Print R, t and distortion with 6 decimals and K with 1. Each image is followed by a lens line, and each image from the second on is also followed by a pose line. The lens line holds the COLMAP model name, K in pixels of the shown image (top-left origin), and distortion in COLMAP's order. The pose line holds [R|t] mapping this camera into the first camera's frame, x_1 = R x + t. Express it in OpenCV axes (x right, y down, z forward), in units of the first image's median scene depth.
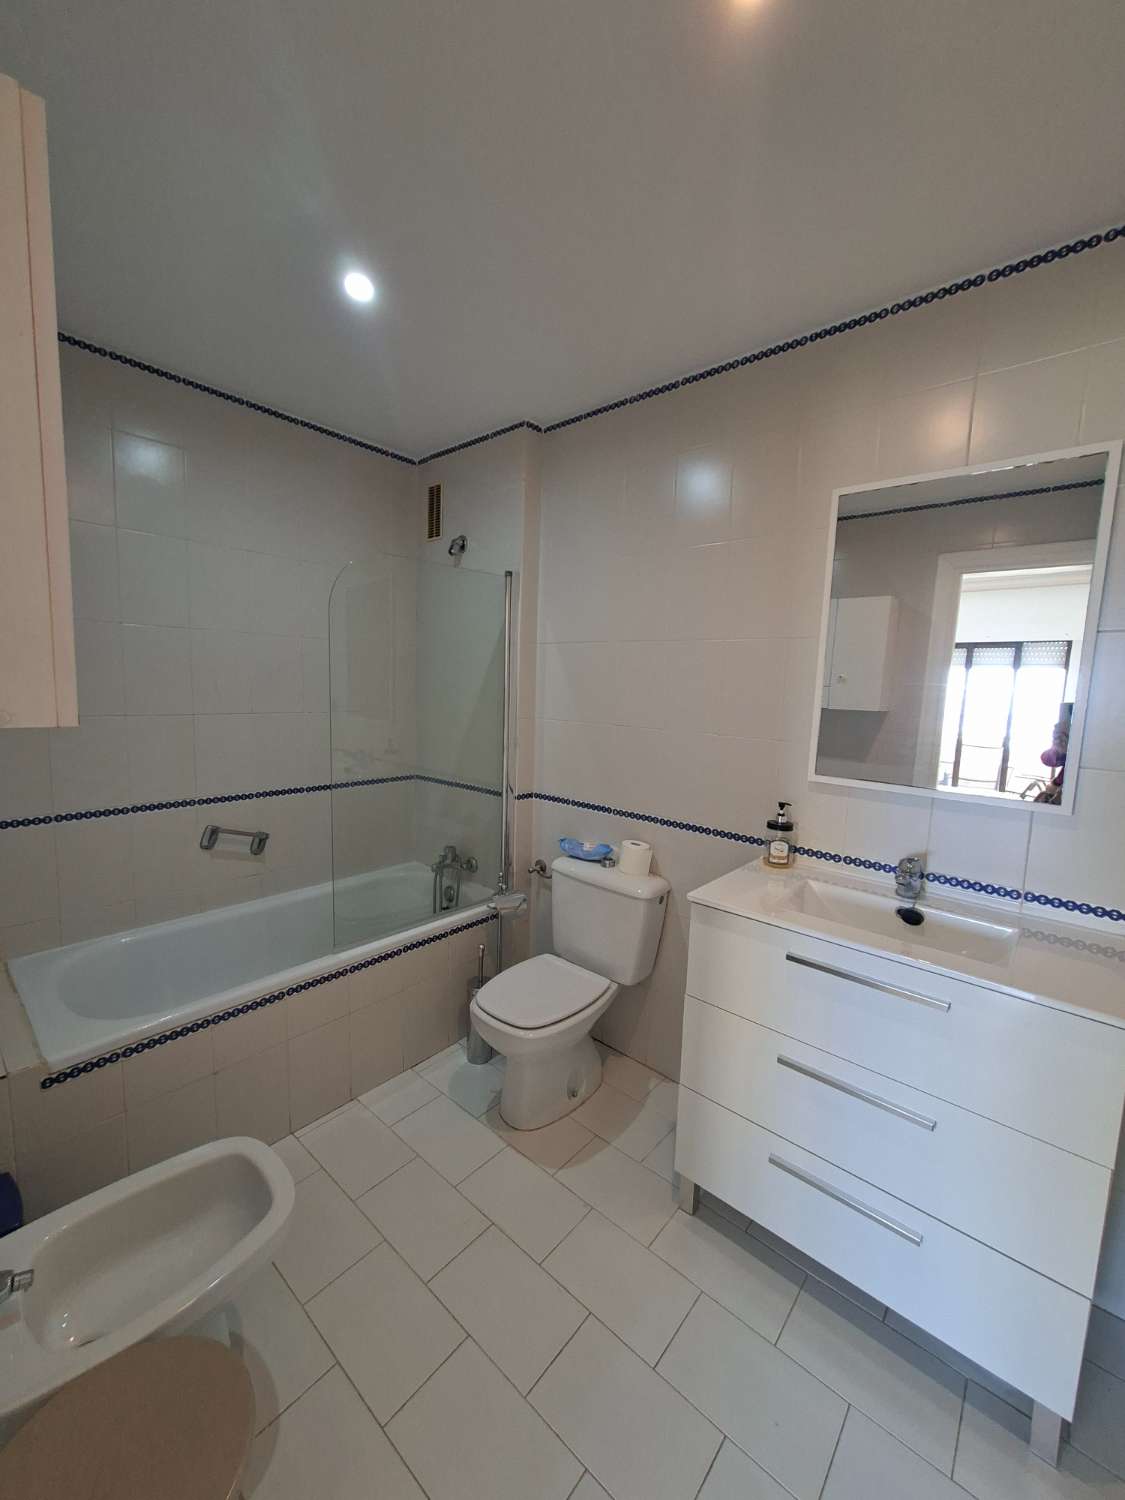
lens RADIAL K [[592.3, 0, 558.6], [0, 592.3, 749.9], [0, 0, 1]] dist [-0.001902, 0.000914]
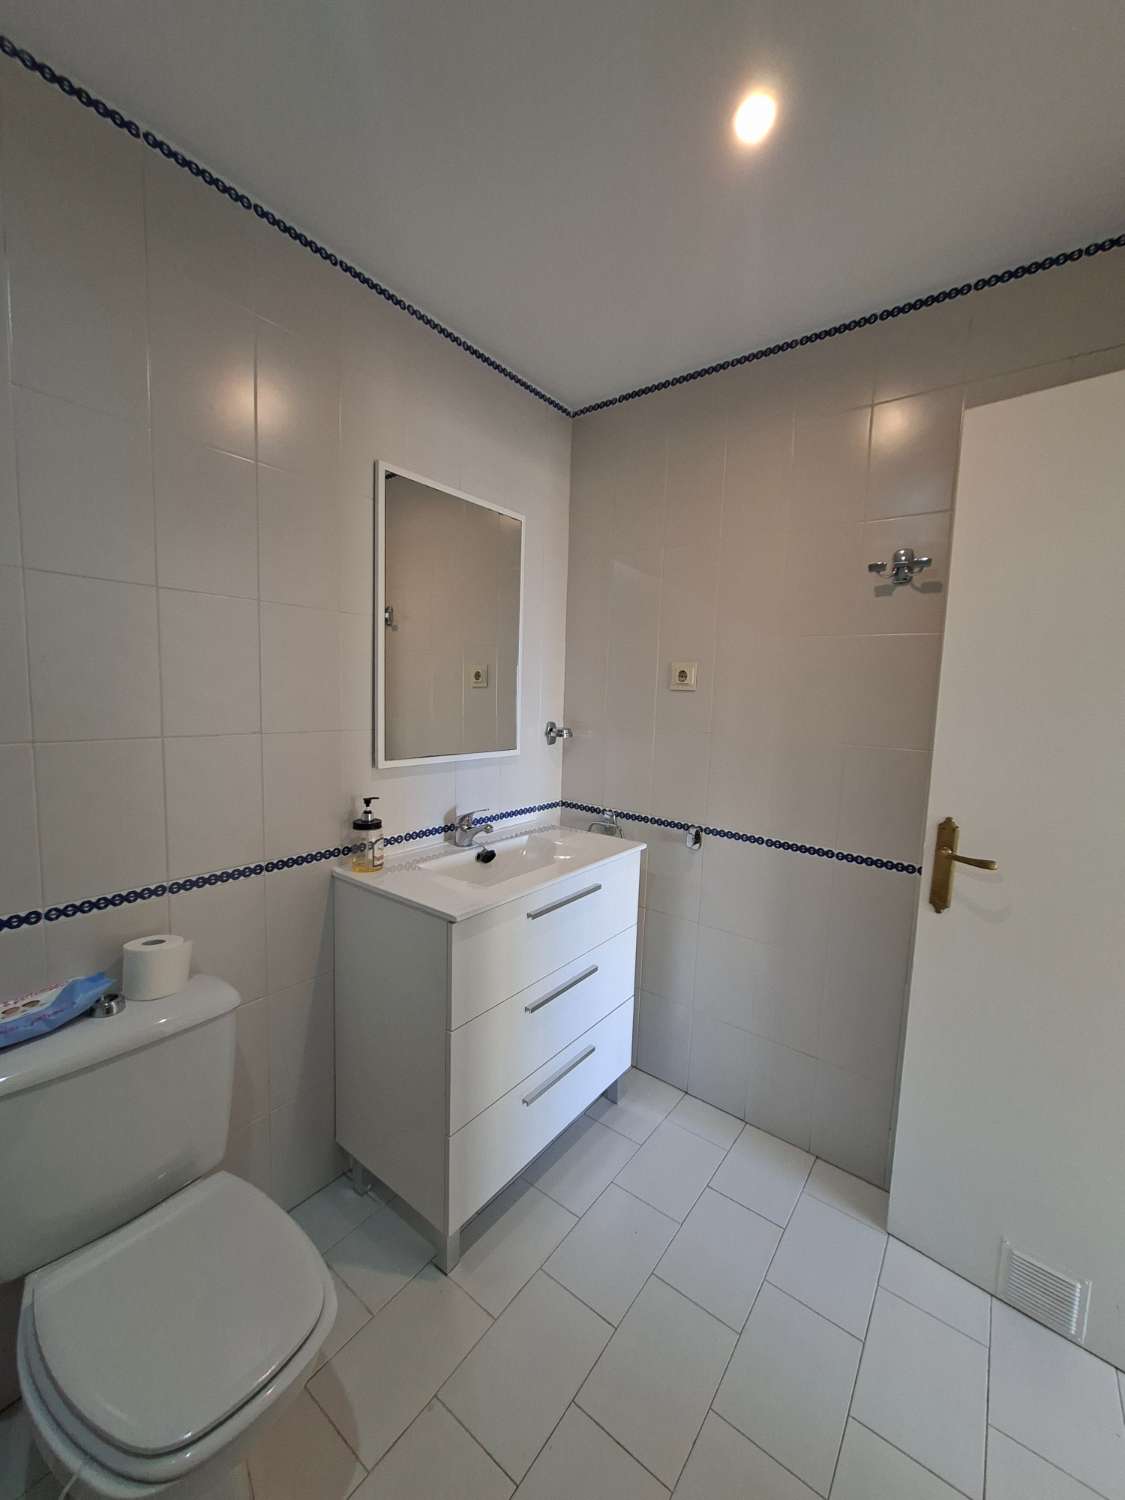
lens RADIAL K [[592.3, 0, 558.6], [0, 592.3, 749.9], [0, 0, 1]] dist [-0.001902, 0.000914]
pose [[-0.064137, -0.134080, 0.988893, -0.559232], [0.081089, 0.986956, 0.139077, -0.091712], [-0.994641, 0.089108, -0.052428, 0.812817]]
